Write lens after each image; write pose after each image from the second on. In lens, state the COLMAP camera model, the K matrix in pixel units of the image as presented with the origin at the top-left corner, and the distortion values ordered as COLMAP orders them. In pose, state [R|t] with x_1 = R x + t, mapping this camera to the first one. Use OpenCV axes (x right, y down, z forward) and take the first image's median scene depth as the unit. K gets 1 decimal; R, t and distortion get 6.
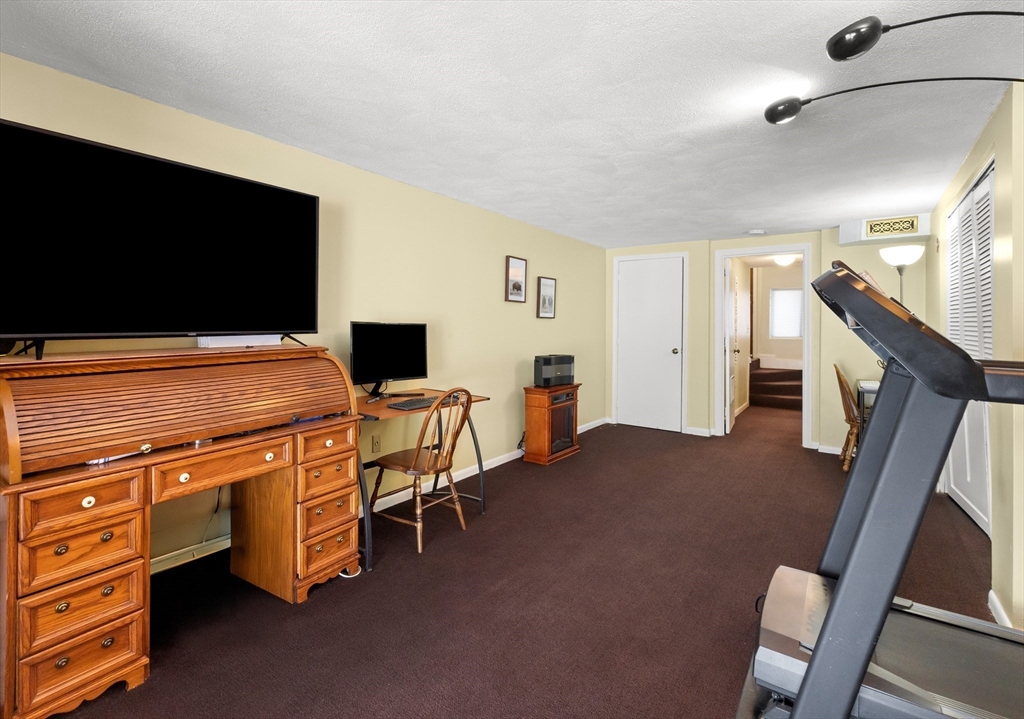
lens RADIAL K [[491.1, 0, 509.6], [0, 491.1, 327.8], [0, 0, 1]] dist [0.001834, 0.000322]
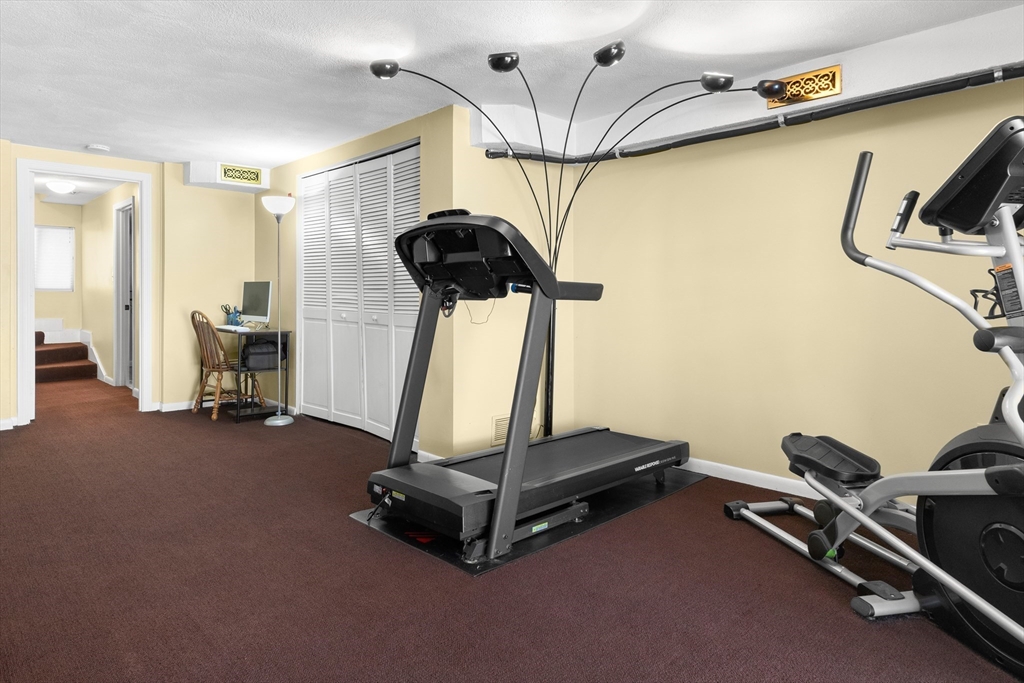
lens RADIAL K [[586.1, 0, 510.5], [0, 586.1, 292.5], [0, 0, 1]] dist [-0.001281, -0.000605]
pose [[0.196524, -0.011475, 0.980432, -0.330584], [-0.001189, 0.999928, 0.011941, 0.027284], [-0.980498, -0.003512, 0.196496, 0.204855]]
